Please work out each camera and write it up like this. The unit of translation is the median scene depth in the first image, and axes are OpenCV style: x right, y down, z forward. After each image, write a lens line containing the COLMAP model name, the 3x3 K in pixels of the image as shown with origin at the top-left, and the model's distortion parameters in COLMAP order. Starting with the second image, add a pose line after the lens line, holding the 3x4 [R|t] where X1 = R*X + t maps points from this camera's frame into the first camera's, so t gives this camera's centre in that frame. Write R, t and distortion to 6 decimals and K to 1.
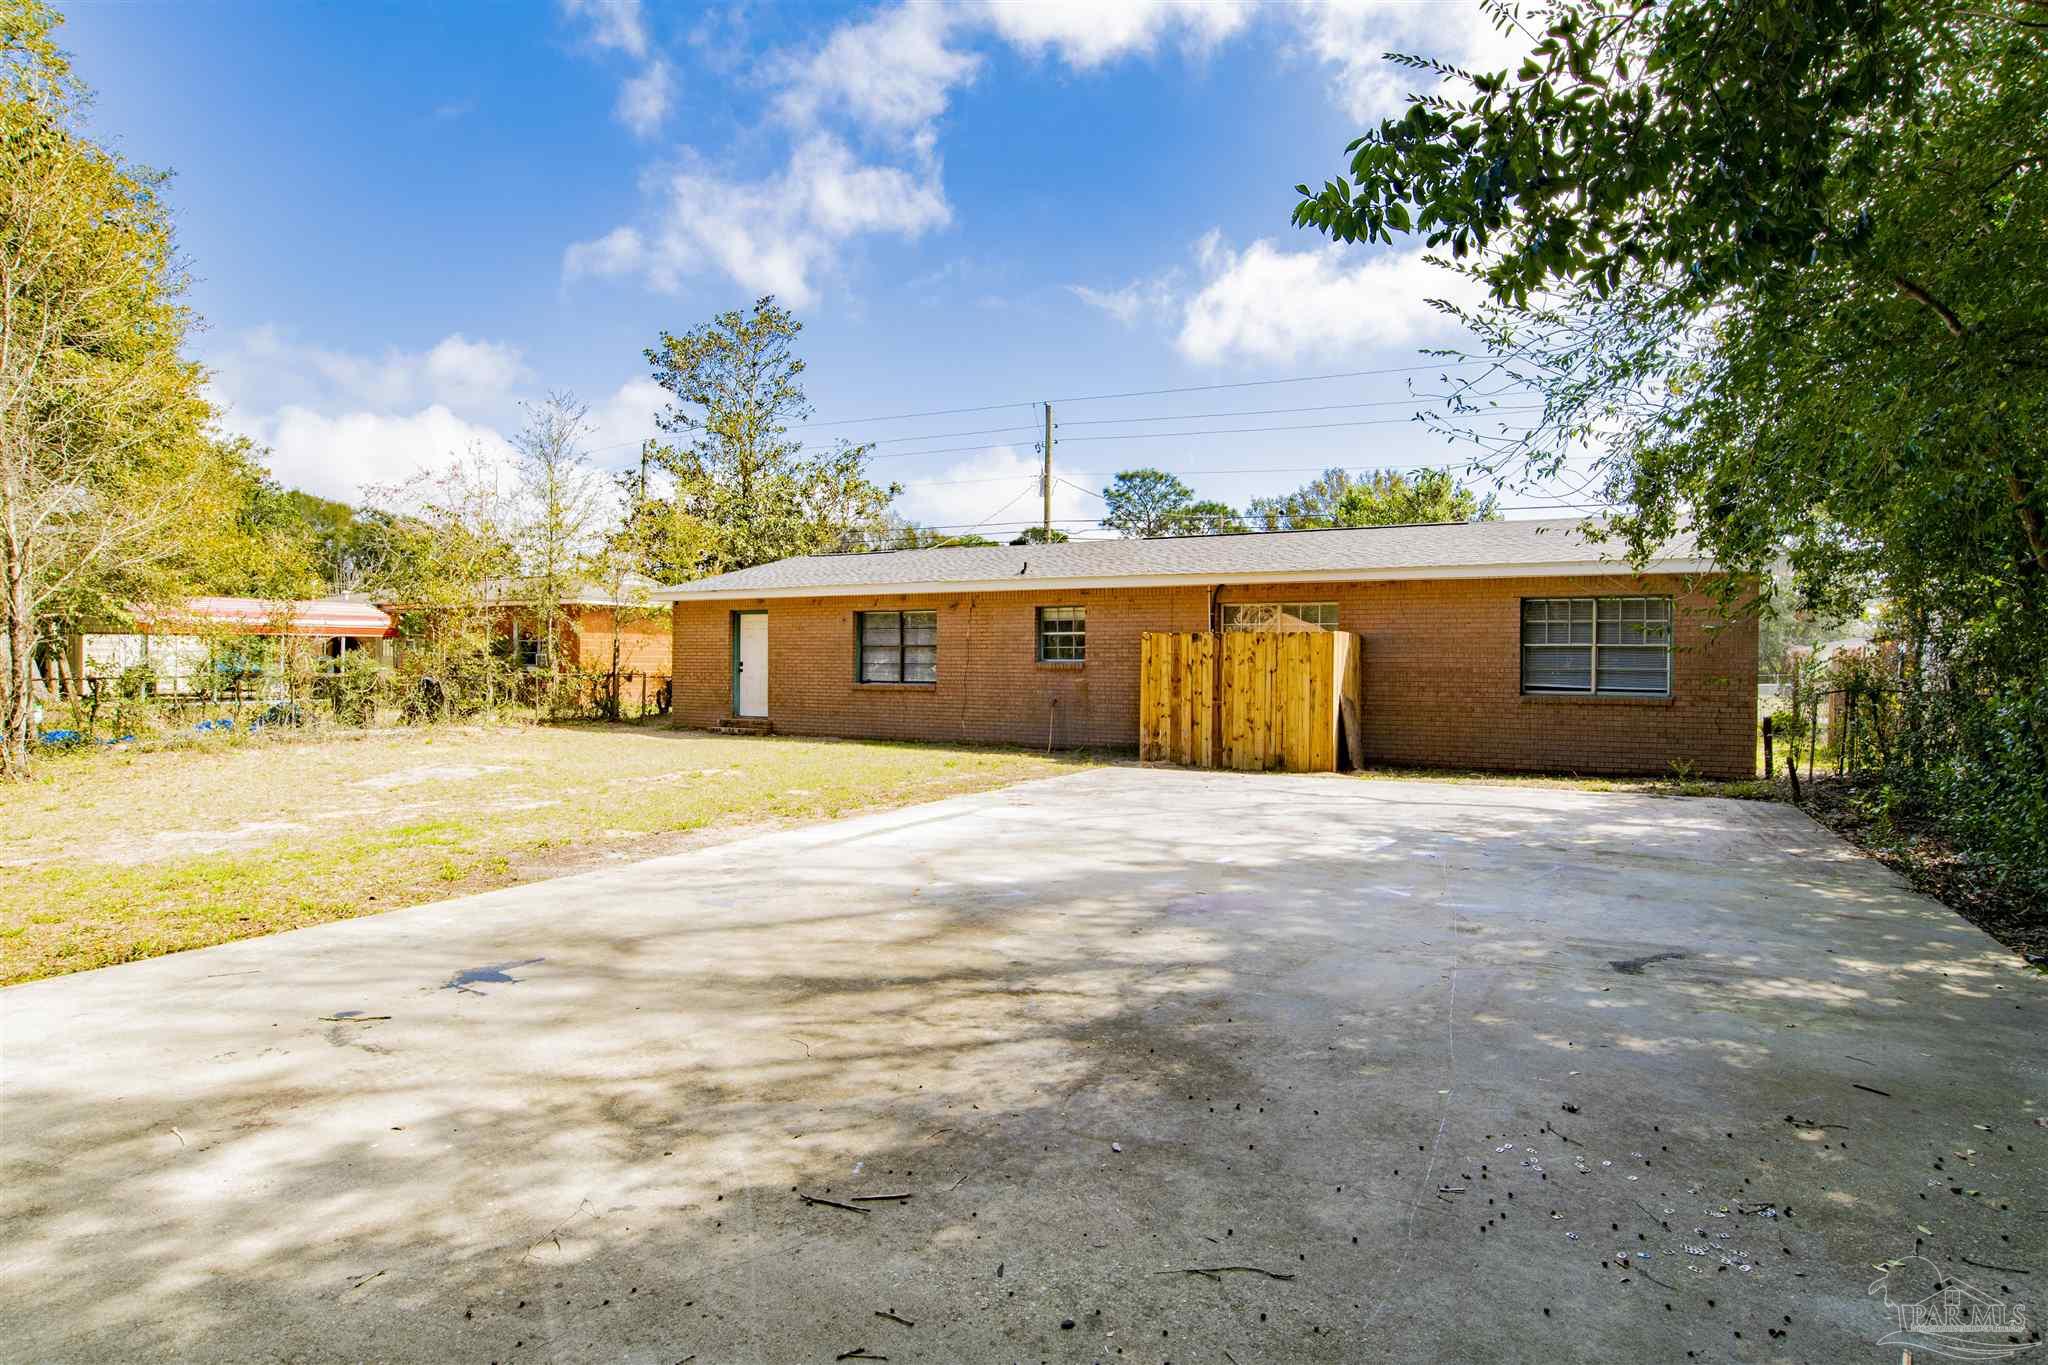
lens RADIAL K [[1054.6, 0, 1059.3], [0, 1054.6, 672.4], [0, 0, 1]] dist [-0.068831, 0.031144]
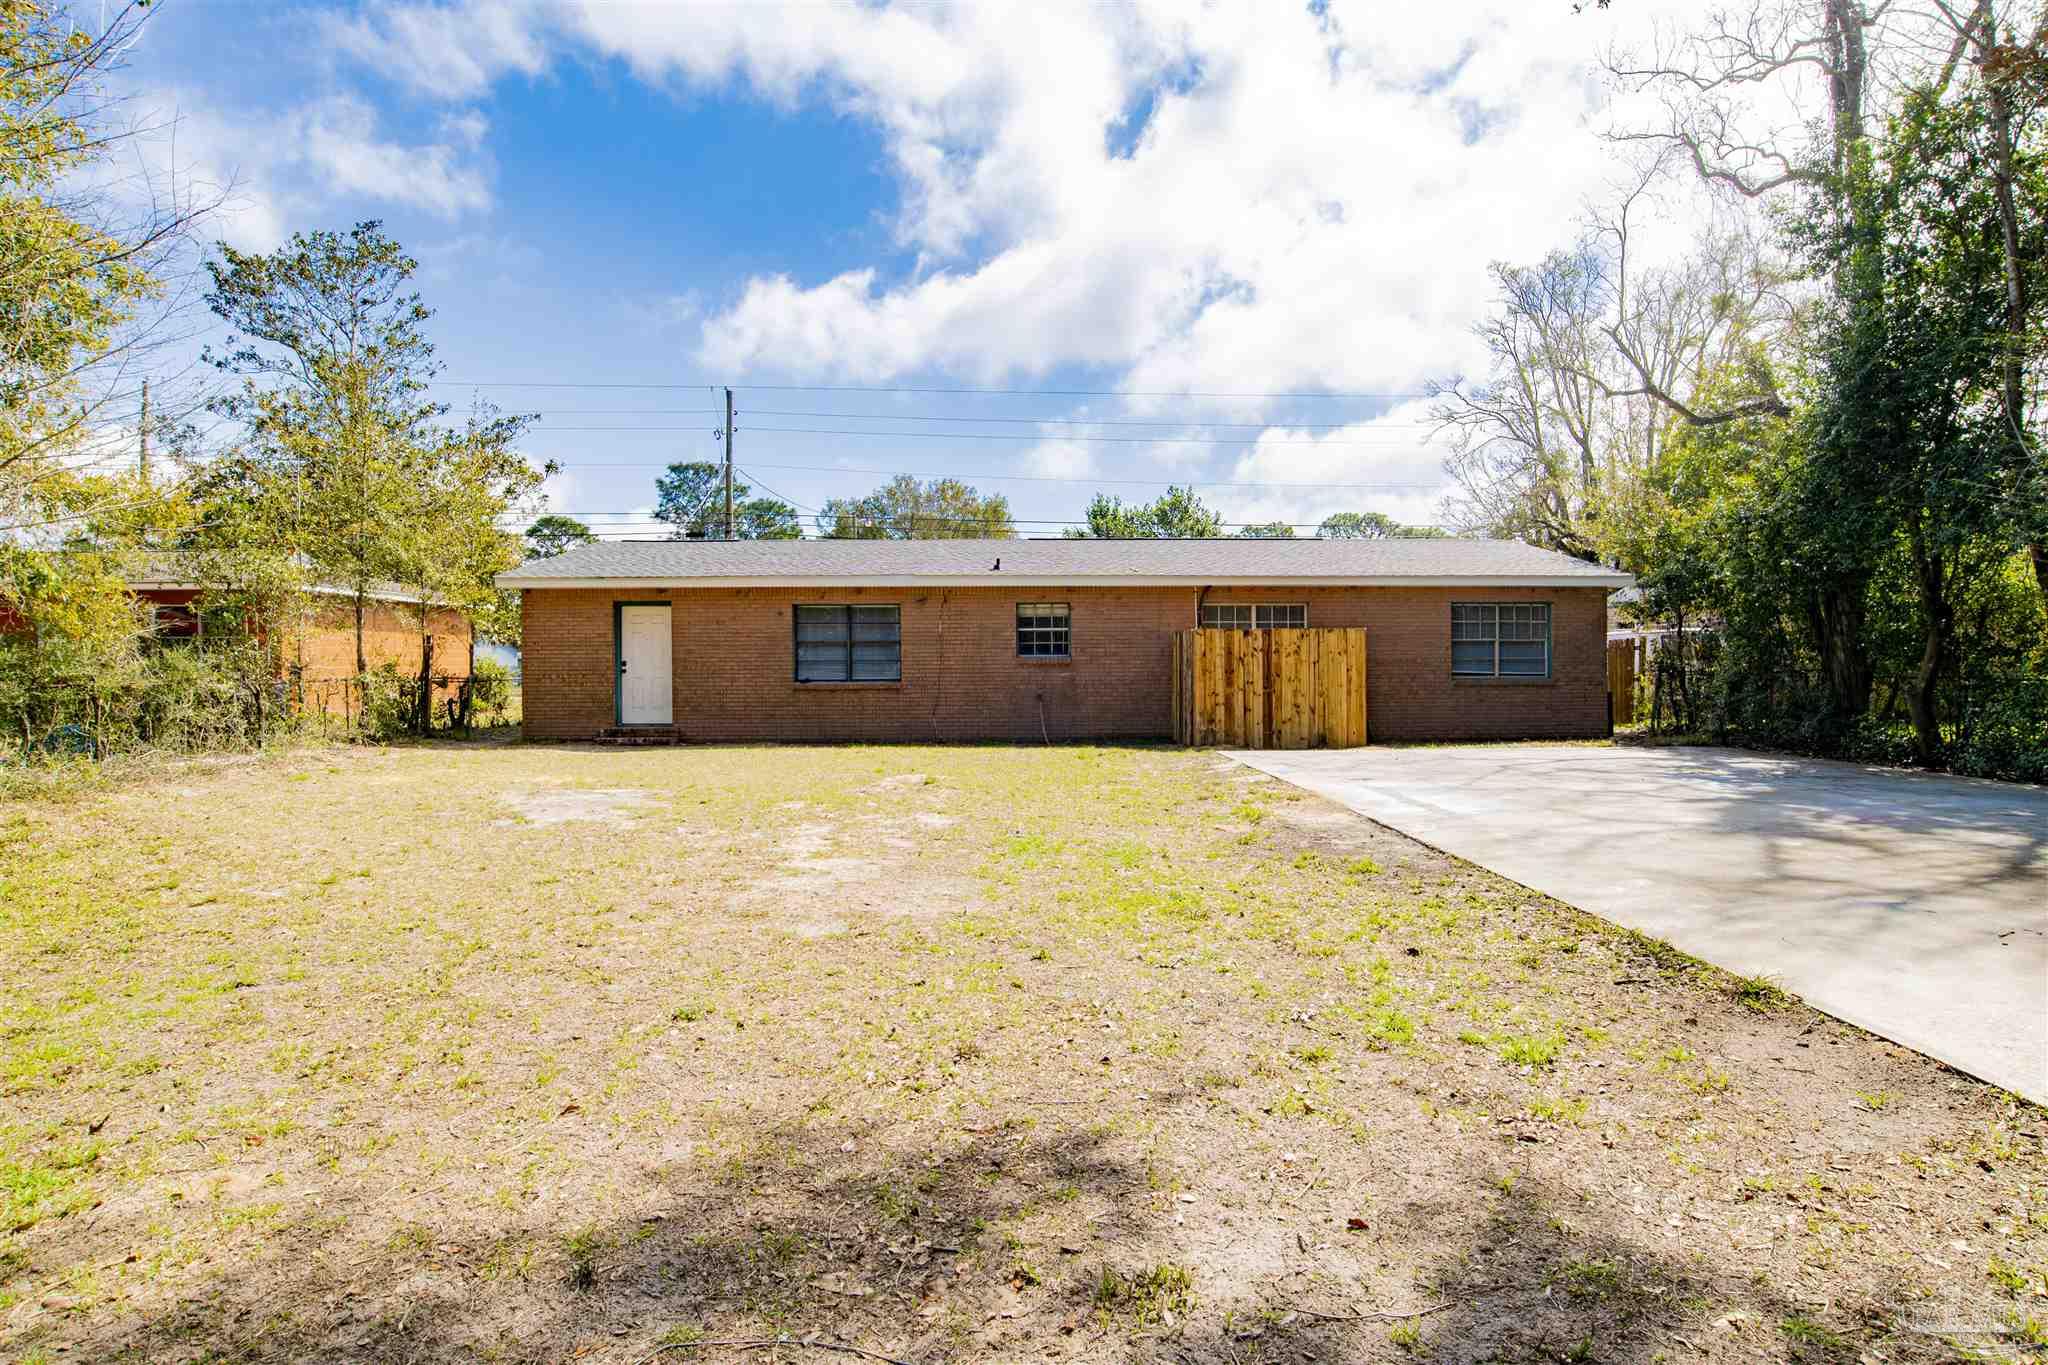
lens RADIAL K [[1054.6, 0, 1059.3], [0, 1054.6, 672.4], [0, 0, 1]] dist [-0.068831, 0.031144]
pose [[0.881122, -0.012781, 0.472717, -0.464935], [0.013883, 0.999903, 0.001157, 0.003786], [-0.472686, 0.005543, 0.881213, 0.090600]]
